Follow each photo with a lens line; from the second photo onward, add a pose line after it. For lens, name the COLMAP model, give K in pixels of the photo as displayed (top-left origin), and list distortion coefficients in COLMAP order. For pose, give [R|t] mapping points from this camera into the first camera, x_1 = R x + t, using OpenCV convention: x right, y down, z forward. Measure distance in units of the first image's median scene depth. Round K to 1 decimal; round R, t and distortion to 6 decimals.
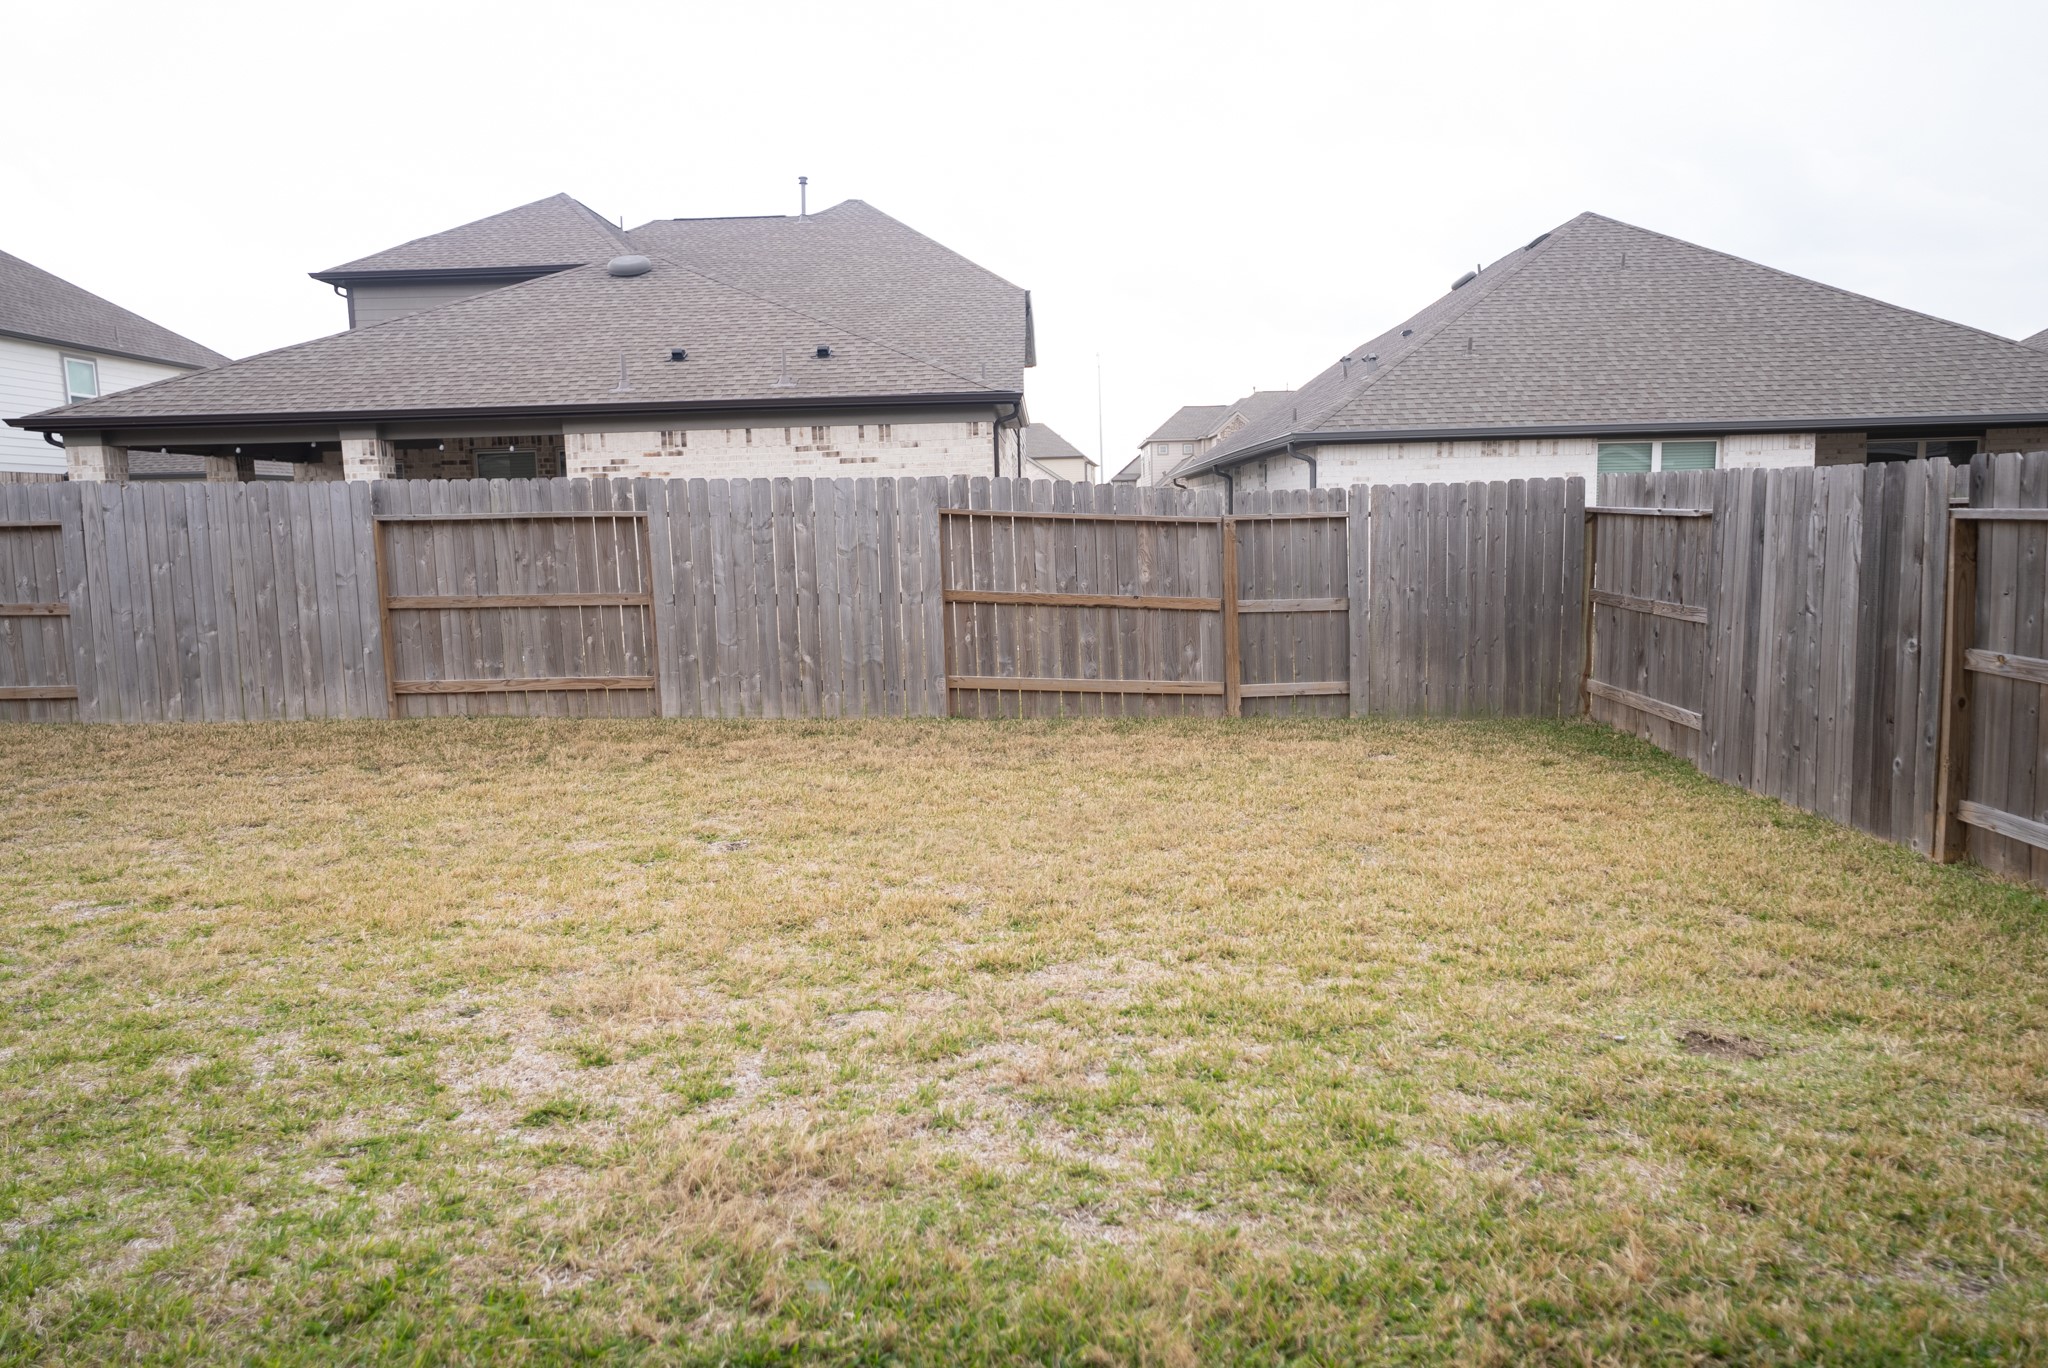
lens RADIAL K [[1378.9, 0, 1026.3], [0, 1378.9, 686.3], [0, 0, 1]] dist [-0.010559, 0.032668]
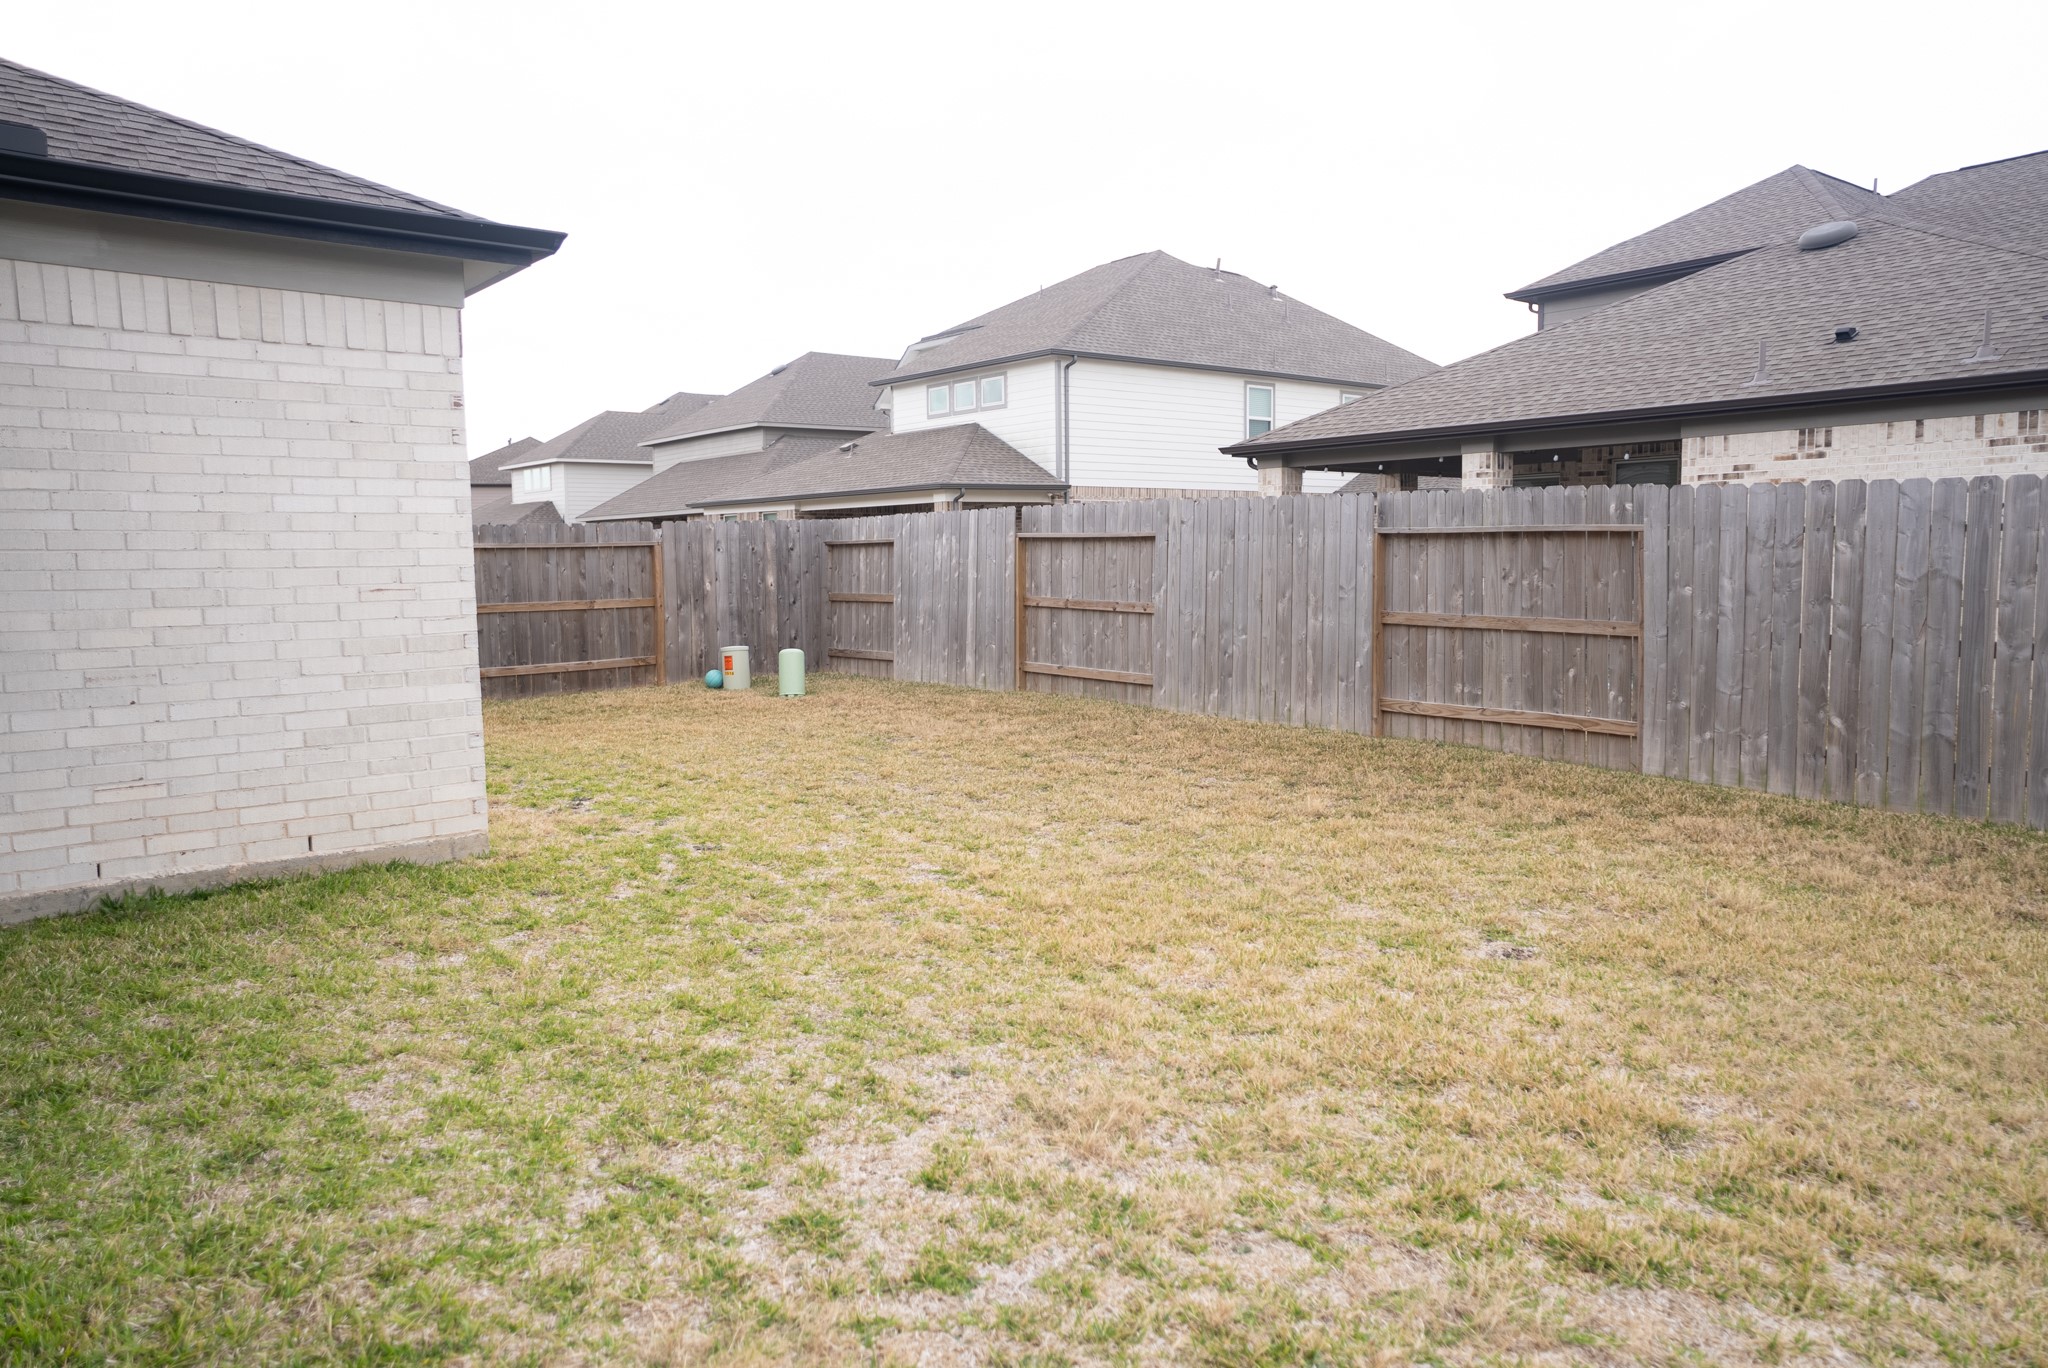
lens RADIAL K [[1378.9, 0, 1015.6], [0, 1378.9, 678.4], [0, 0, 1]] dist [-0.010559, 0.032668]
pose [[0.645283, 0.087365, -0.758932, 0.116621], [-0.099184, 0.994612, 0.030165, -0.021423], [0.757478, 0.055809, 0.650471, 0.170798]]
